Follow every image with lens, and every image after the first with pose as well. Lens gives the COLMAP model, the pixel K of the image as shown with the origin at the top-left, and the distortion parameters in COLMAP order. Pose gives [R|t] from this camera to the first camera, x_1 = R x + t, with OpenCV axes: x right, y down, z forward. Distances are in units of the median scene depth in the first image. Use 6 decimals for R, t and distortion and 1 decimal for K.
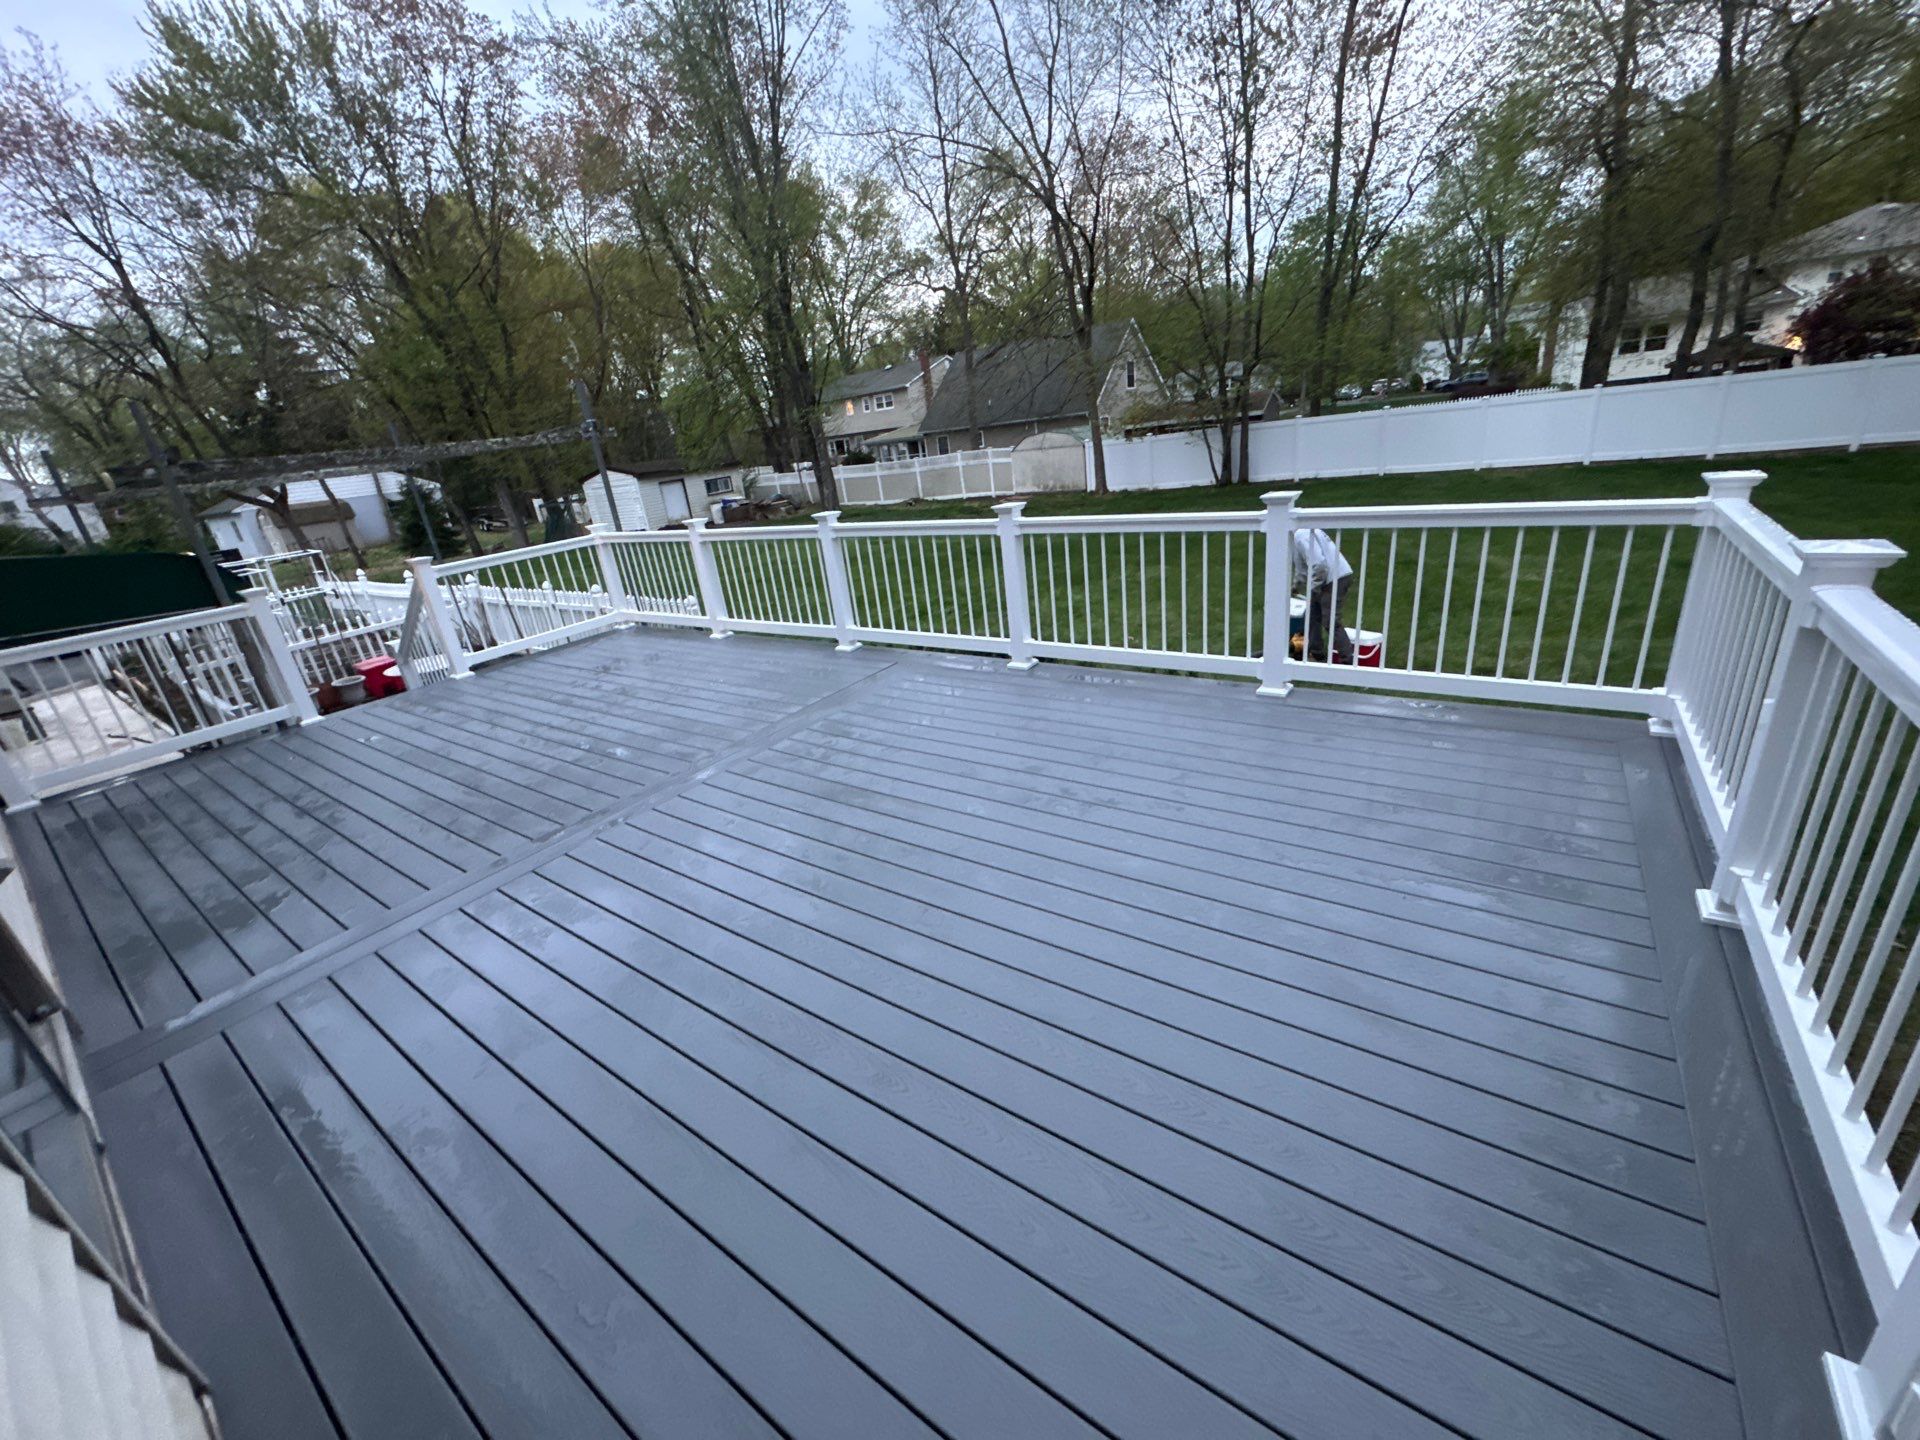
lens RADIAL K [[763.7, 0, 949.8], [0, 763.7, 720.6], [0, 0, 1]] dist [-0.003982, 0.000275]
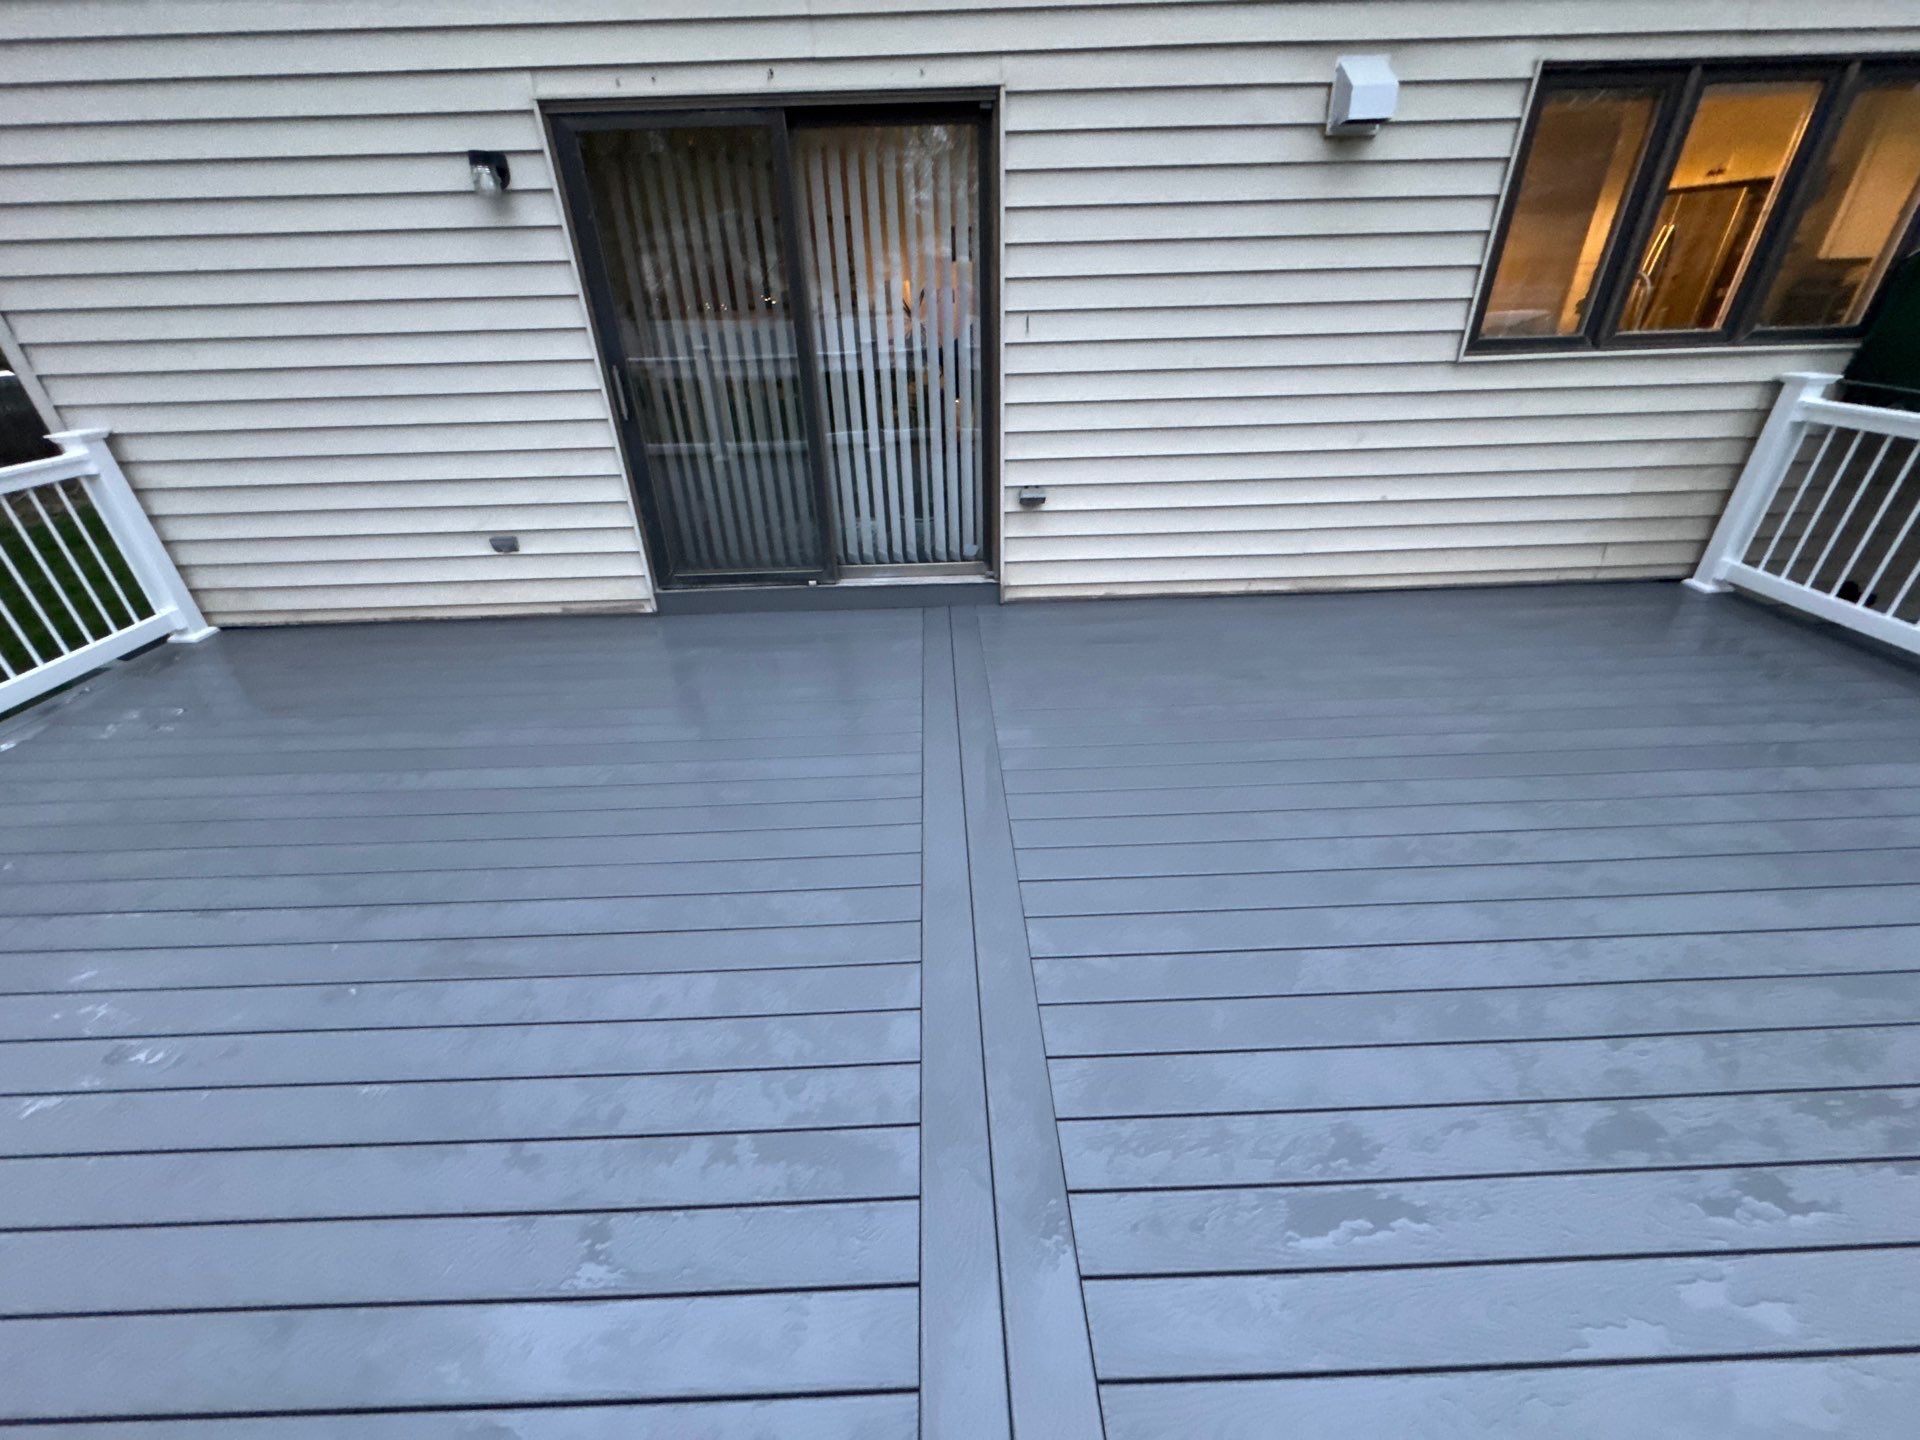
lens RADIAL K [[763.7, 0, 961.4], [0, 763.7, 719.2], [0, 0, 1]] dist [-0.003982, 0.000275]
pose [[-0.777644, 0.424797, -0.463485, -0.017354], [-0.113248, 0.630501, 0.767882, -0.057379], [0.618422, 0.649628, -0.442198, 0.154421]]
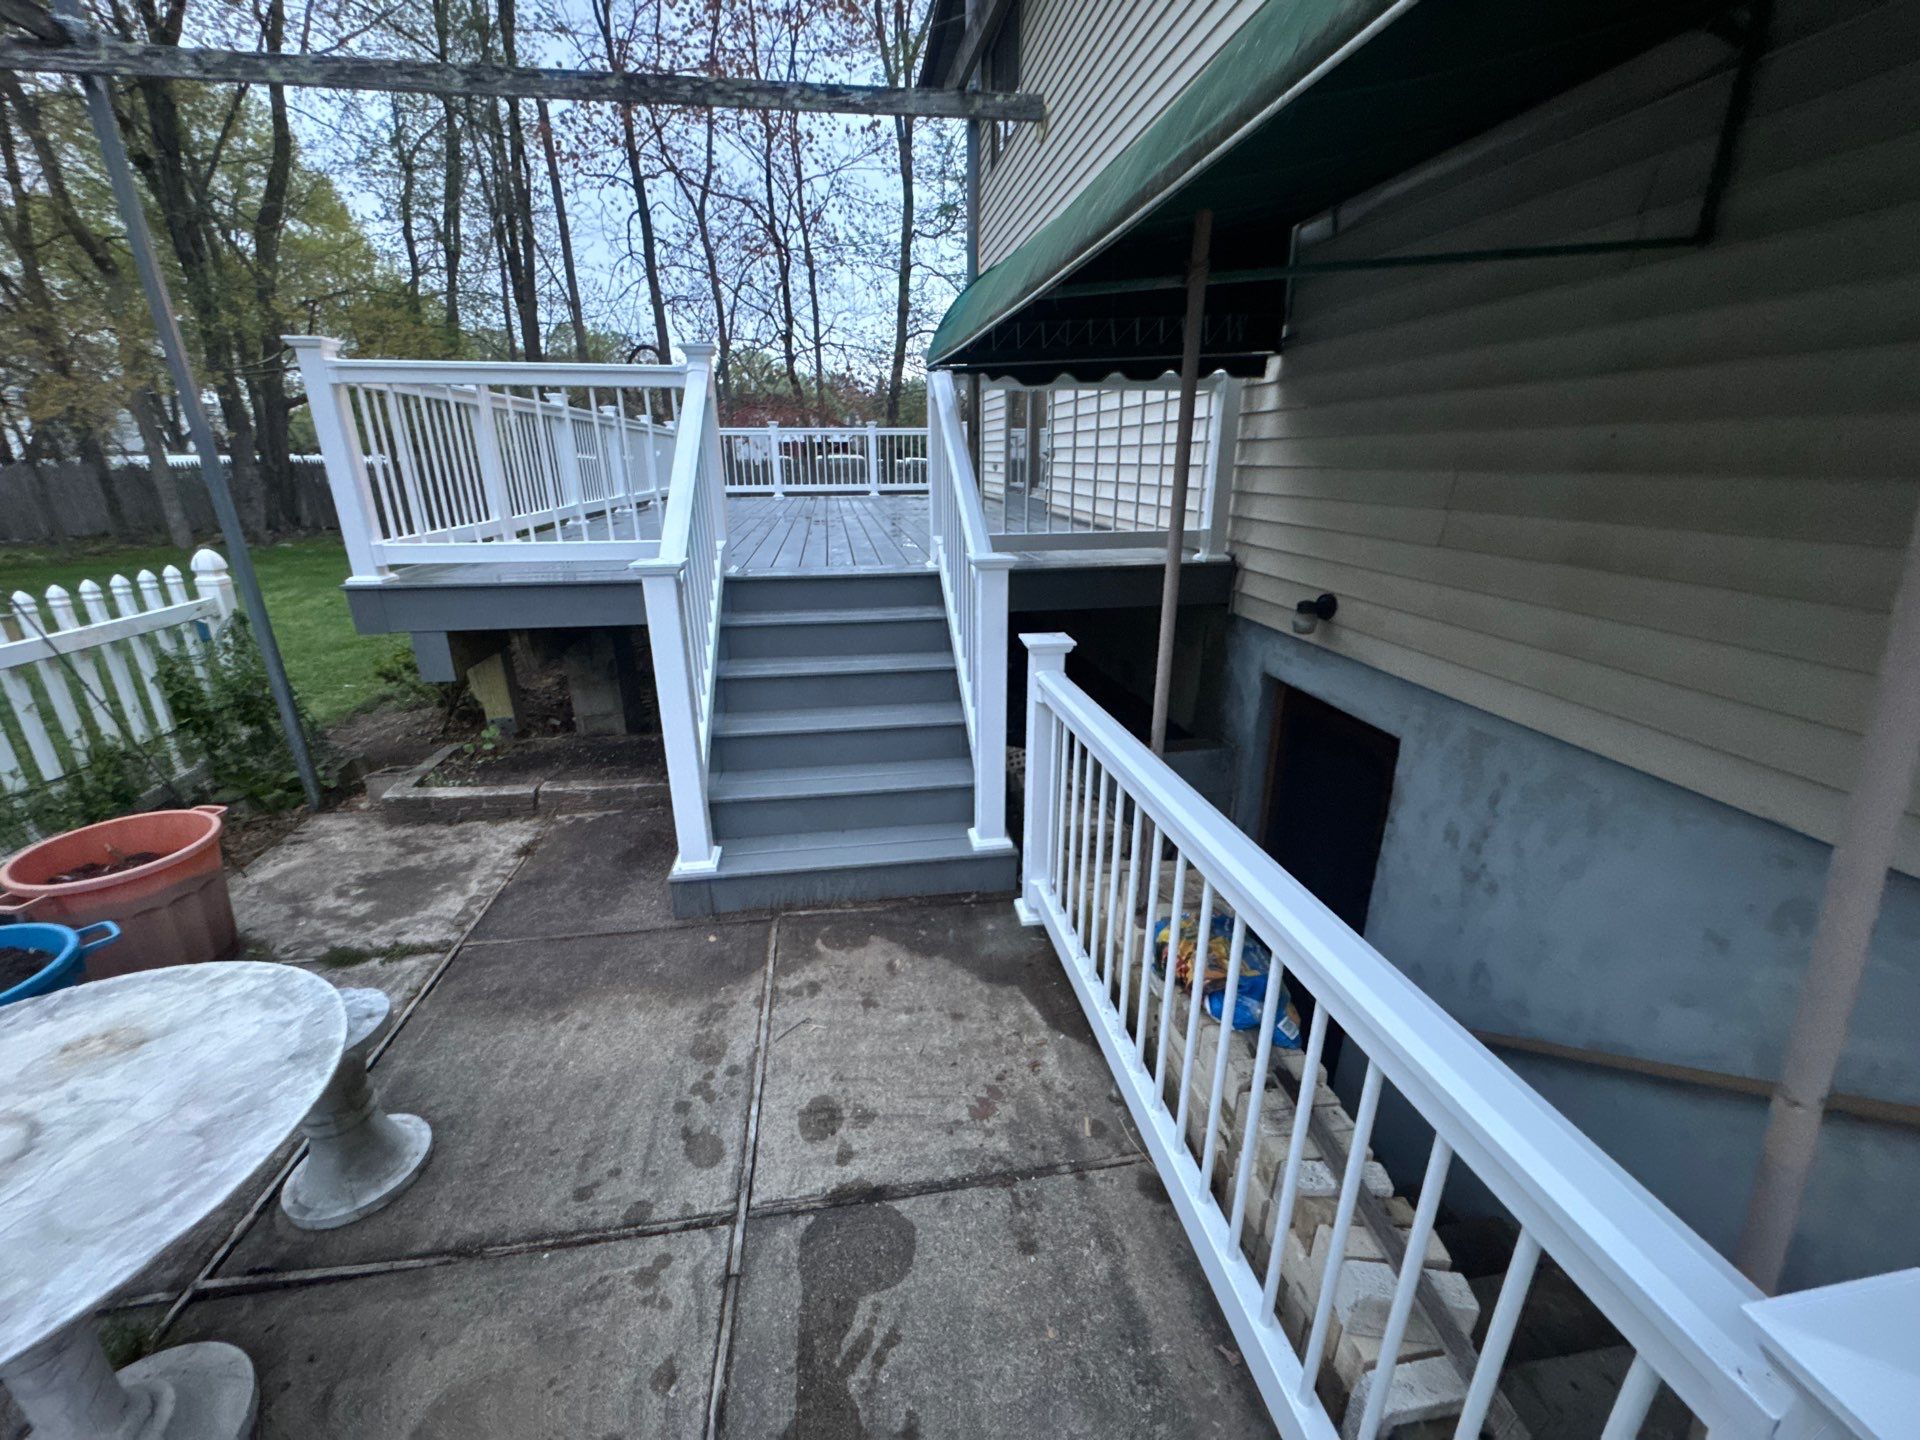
lens RADIAL K [[763.7, 0, 960.4], [0, 763.7, 719.6], [0, 0, 1]] dist [-0.003982, 0.000275]
pose [[-0.718374, -0.108393, 0.687160, -0.264163], [0.333559, 0.813160, 0.476979, -0.041345], [-0.610473, 0.571858, -0.547998, 0.285793]]
